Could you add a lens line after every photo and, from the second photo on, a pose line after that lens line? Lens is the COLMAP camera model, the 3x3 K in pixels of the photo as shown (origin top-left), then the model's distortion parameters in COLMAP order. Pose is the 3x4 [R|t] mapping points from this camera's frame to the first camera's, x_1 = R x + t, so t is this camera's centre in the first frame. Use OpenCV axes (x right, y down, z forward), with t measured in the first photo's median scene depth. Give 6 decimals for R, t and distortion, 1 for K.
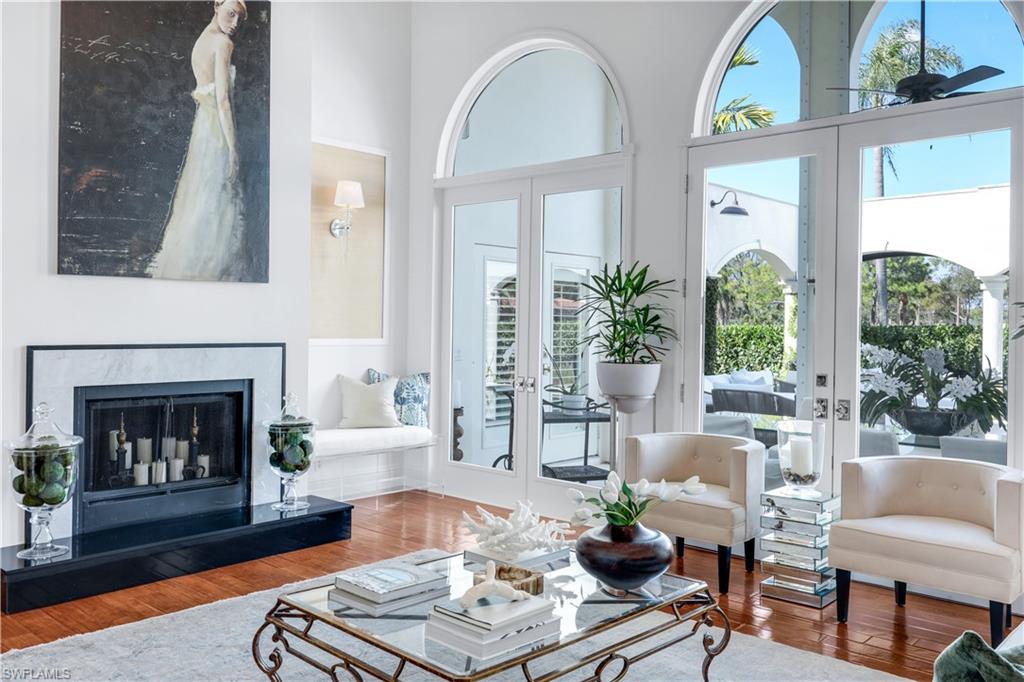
lens RADIAL K [[860.8, 0, 508.4], [0, 860.8, 332.2], [0, 0, 1]] dist [0.007805, -0.010080]
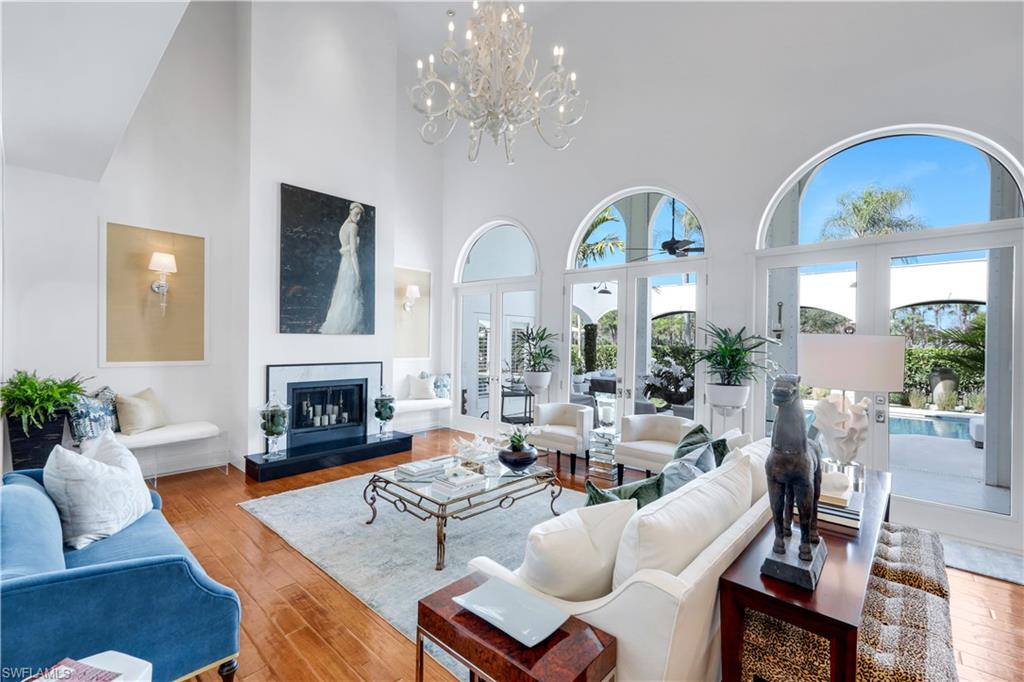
lens RADIAL K [[445.7, 0, 509.0], [0, 445.7, 349.5], [0, 0, 1]] dist [0.000595, 0.000075]
pose [[0.999963, 0.002799, 0.008073, 0.063441], [-0.002899, 0.999919, 0.012425, -0.037989], [-0.008038, -0.012448, 0.999890, -0.160780]]
